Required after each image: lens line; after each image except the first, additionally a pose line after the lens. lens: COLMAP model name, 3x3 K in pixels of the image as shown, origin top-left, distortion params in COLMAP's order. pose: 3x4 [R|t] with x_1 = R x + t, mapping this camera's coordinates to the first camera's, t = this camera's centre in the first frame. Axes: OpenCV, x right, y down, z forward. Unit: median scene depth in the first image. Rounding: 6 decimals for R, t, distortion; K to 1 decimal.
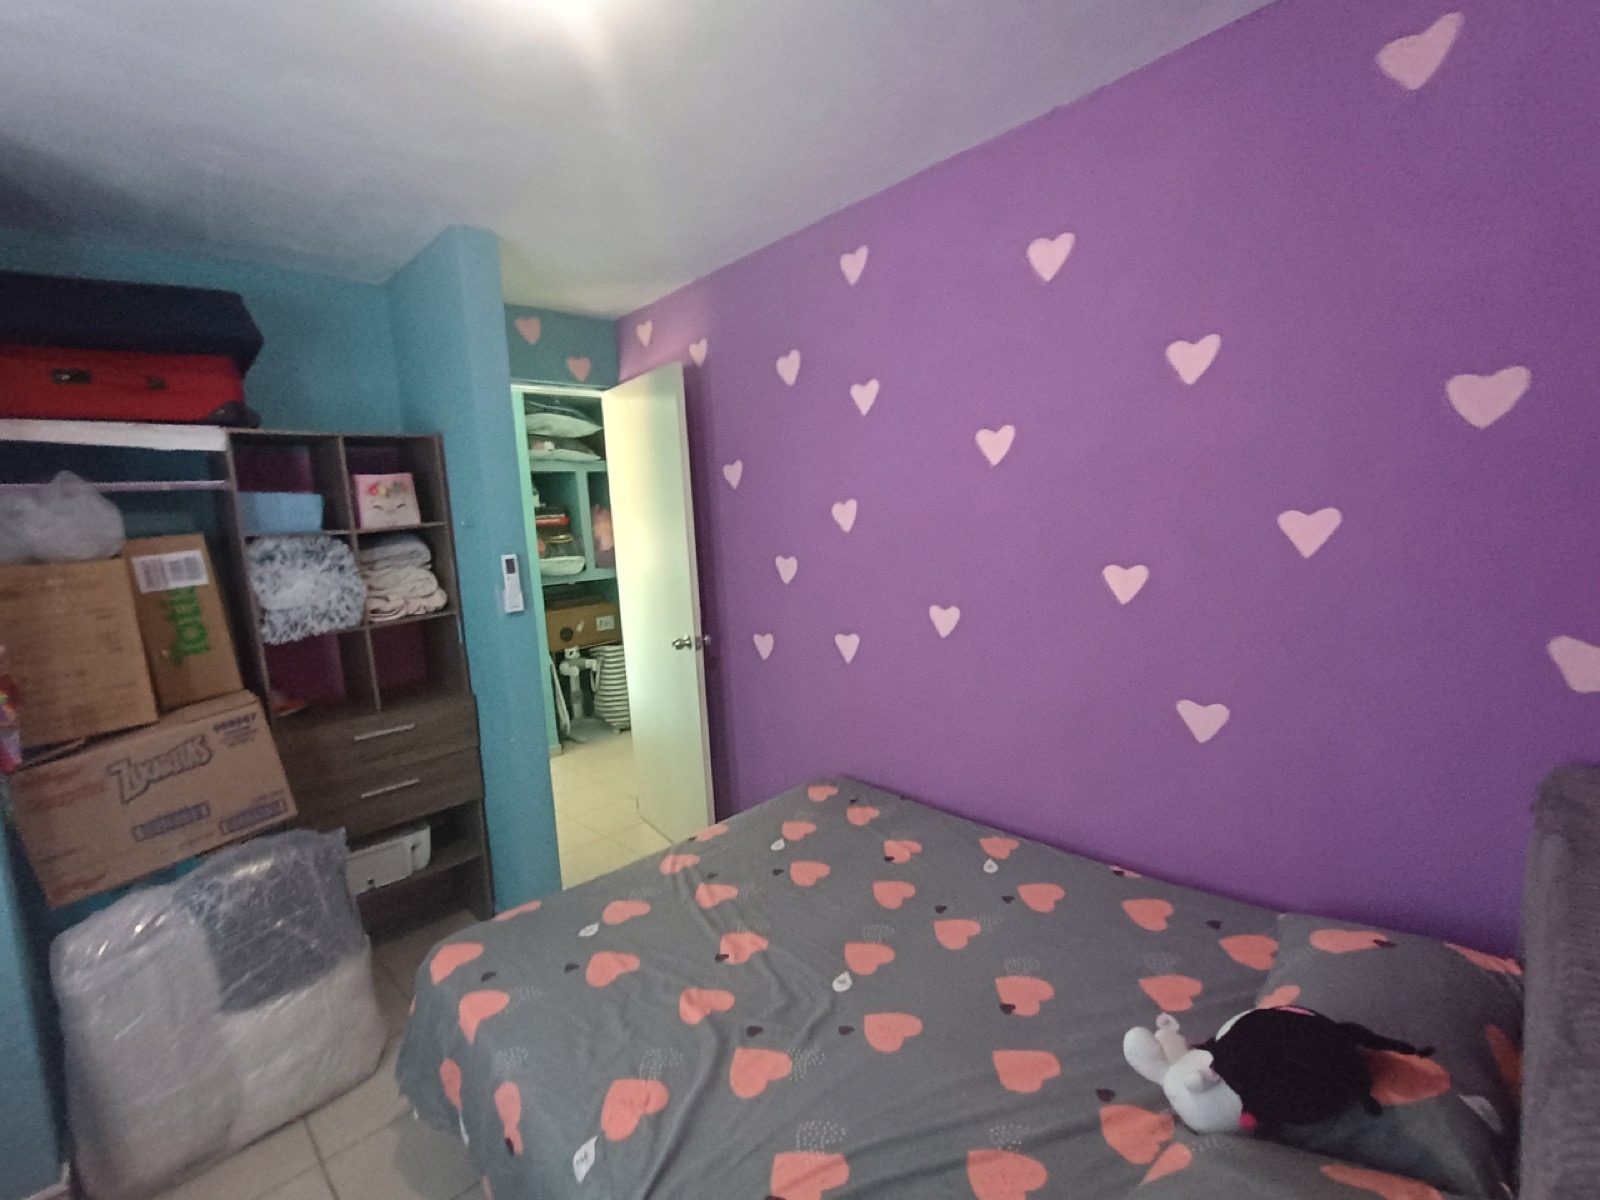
lens RADIAL K [[719.9, 0, 797.3], [0, 719.9, 602.8], [0, 0, 1]] dist [-0.000400, -0.000290]
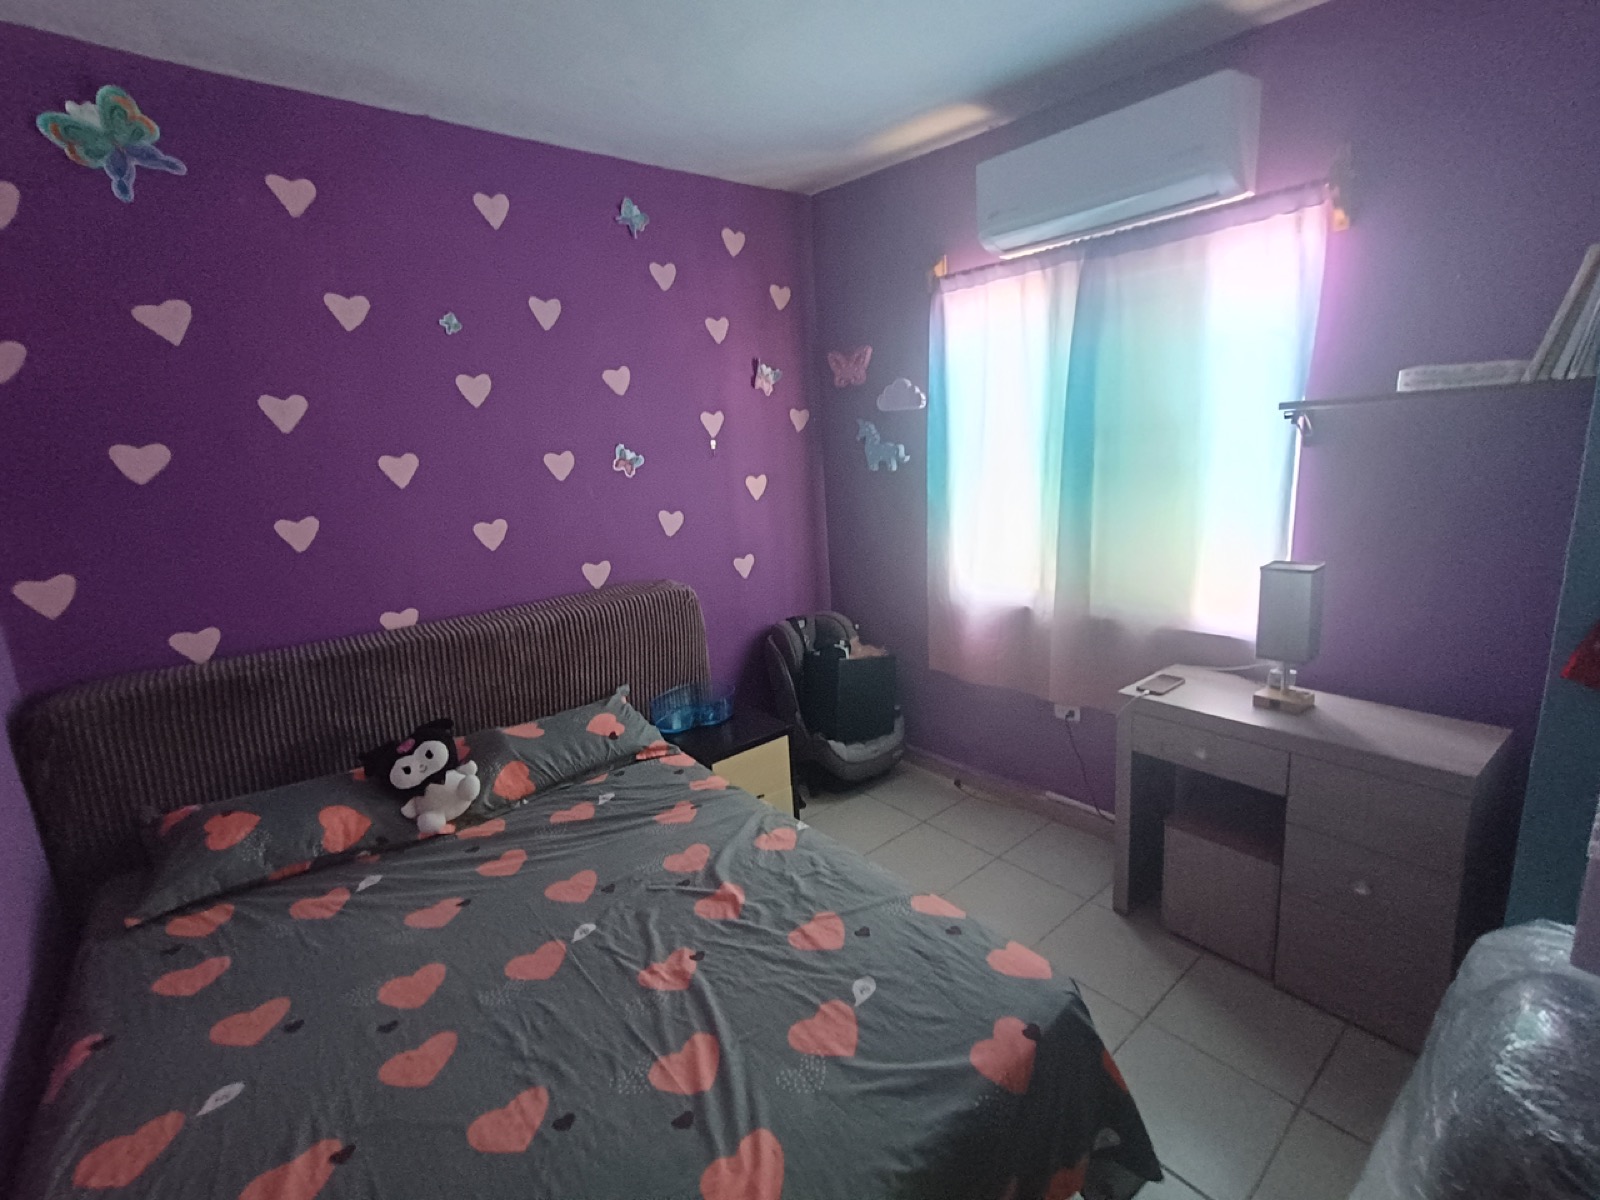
lens RADIAL K [[719.9, 0, 797.3], [0, 719.9, 602.8], [0, 0, 1]] dist [-0.000400, -0.000290]
pose [[-0.985348, 0.110877, 0.129595, -0.363983], [0.148160, 0.932852, 0.328383, -0.154426], [-0.084483, 0.342772, -0.935612, 1.576585]]
